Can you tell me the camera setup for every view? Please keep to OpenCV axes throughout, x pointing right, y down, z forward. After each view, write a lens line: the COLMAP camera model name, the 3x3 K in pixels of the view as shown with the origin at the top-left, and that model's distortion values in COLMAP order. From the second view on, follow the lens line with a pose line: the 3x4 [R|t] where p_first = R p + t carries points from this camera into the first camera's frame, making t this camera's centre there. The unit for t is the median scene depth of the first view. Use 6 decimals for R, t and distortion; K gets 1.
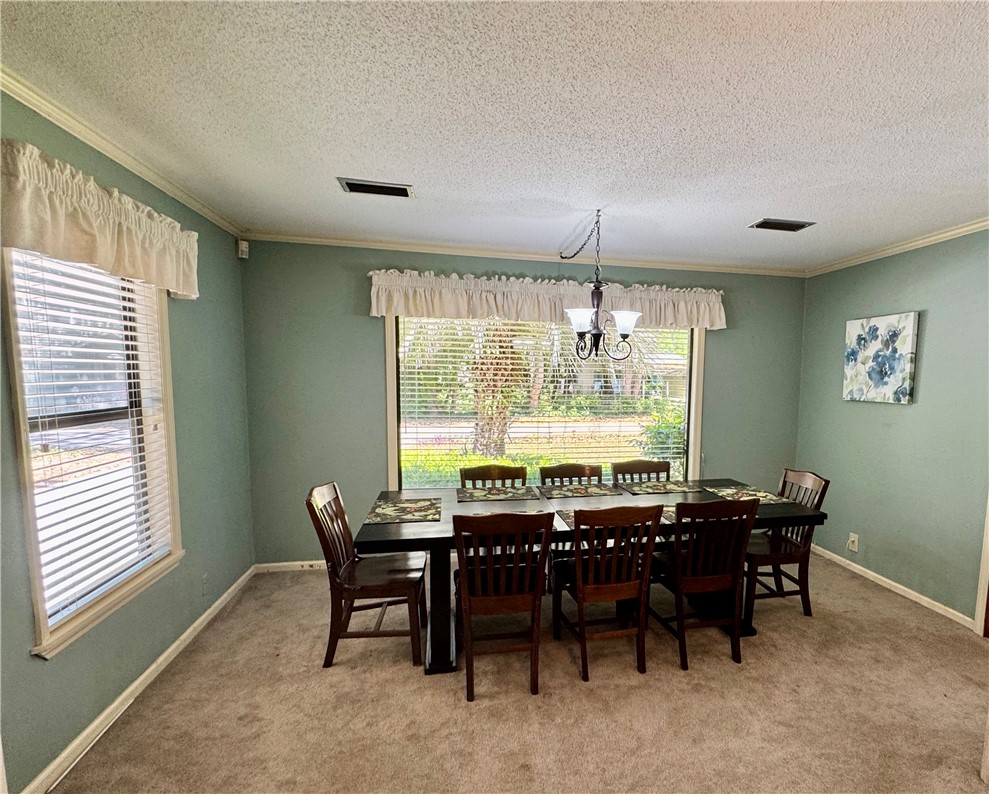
lens RADIAL K [[514.3, 0, 573.7], [0, 514.3, 433.1], [0, 0, 1]] dist [-0.002678, -0.000245]
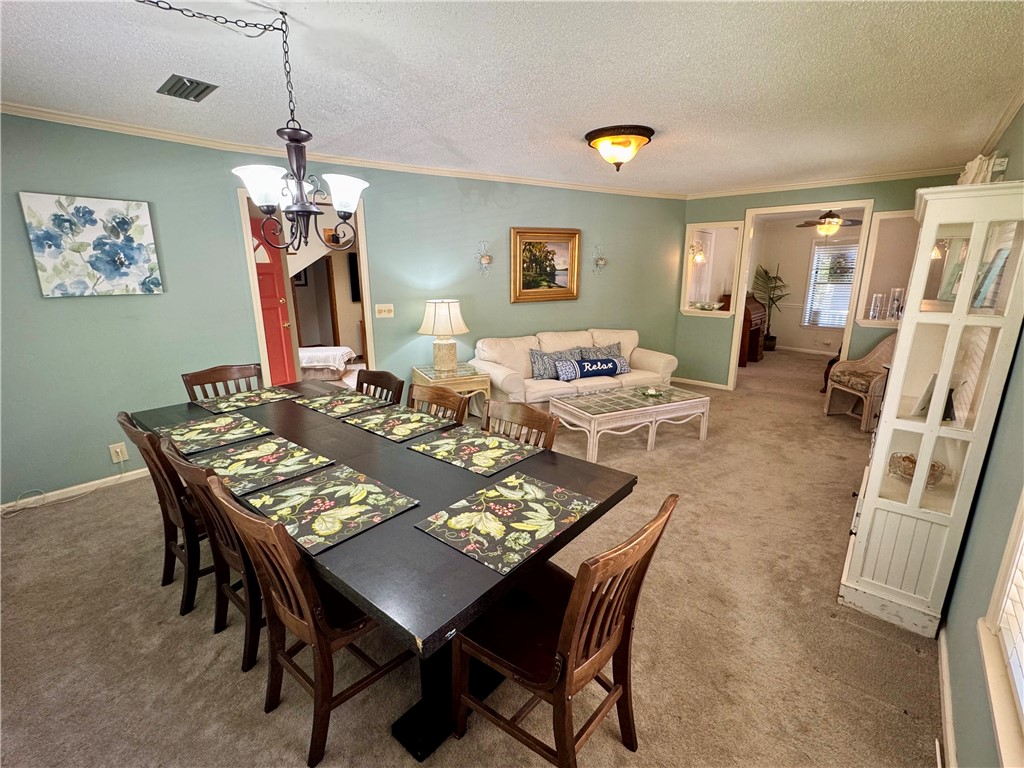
lens RADIAL K [[446.8, 0, 514.2], [0, 446.8, 384.4], [0, 0, 1]] dist [-0.009889, -0.000915]
pose [[-0.584858, -0.205358, 0.784710, -0.509362], [0.083856, 0.946930, 0.310310, -0.098827], [-0.806790, 0.247290, -0.536598, 0.918886]]
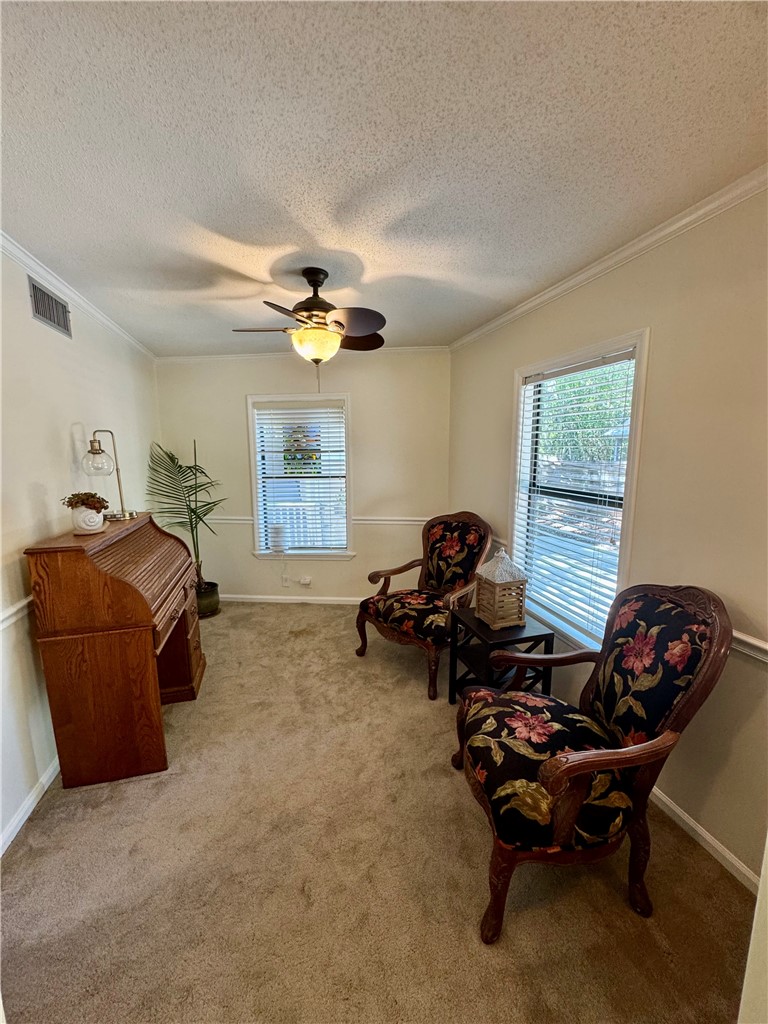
lens RADIAL K [[414.8, 0, 384.4], [0, 414.8, 512.9], [0, 0, 1]] dist [-0.005985, 0.000057]
pose [[-0.999595, -0.008148, -0.027255, 0.184063], [-0.014629, 0.968942, 0.246854, 0.052985], [0.024397, 0.247153, -0.968669, -0.532207]]
